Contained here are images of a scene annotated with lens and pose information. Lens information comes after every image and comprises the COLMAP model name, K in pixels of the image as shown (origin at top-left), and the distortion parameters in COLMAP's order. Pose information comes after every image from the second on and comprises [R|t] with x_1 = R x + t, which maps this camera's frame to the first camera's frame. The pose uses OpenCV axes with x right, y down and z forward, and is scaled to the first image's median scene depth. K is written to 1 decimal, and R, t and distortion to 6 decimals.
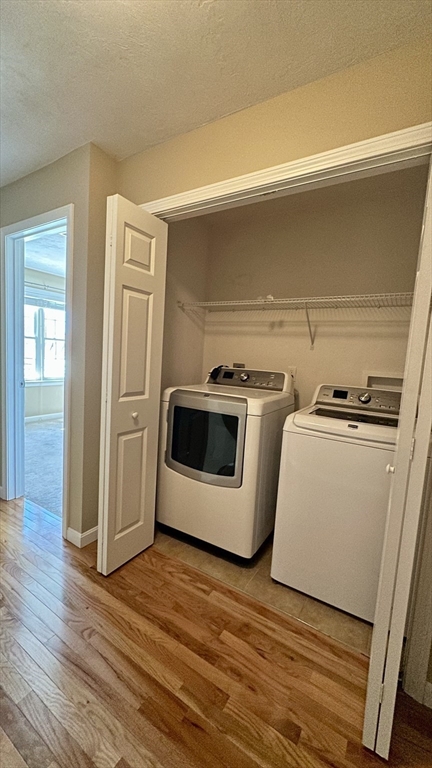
lens RADIAL K [[303.4, 0, 216.2], [0, 303.4, 383.8], [0, 0, 1]] dist [-0.001677, 0.000105]
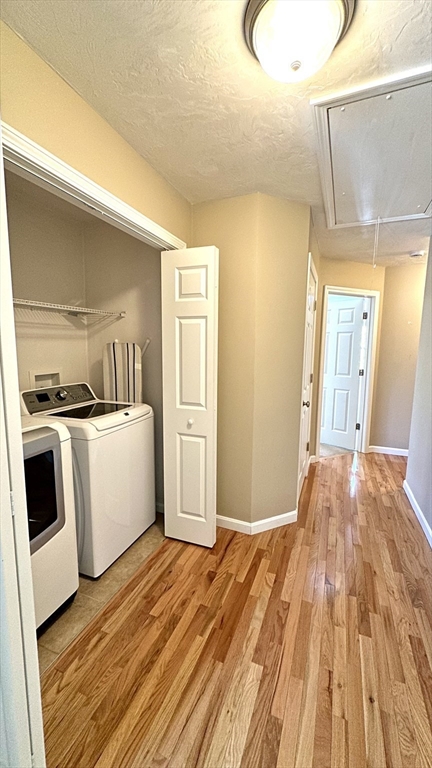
lens RADIAL K [[303.4, 0, 217.1], [0, 303.4, 383.9], [0, 0, 1]] dist [-0.001677, 0.000105]
pose [[-0.174706, -0.186049, 0.966884, -0.984856], [0.076432, 0.976460, 0.201702, -0.250923], [-0.981650, 0.109139, -0.156373, 0.853868]]
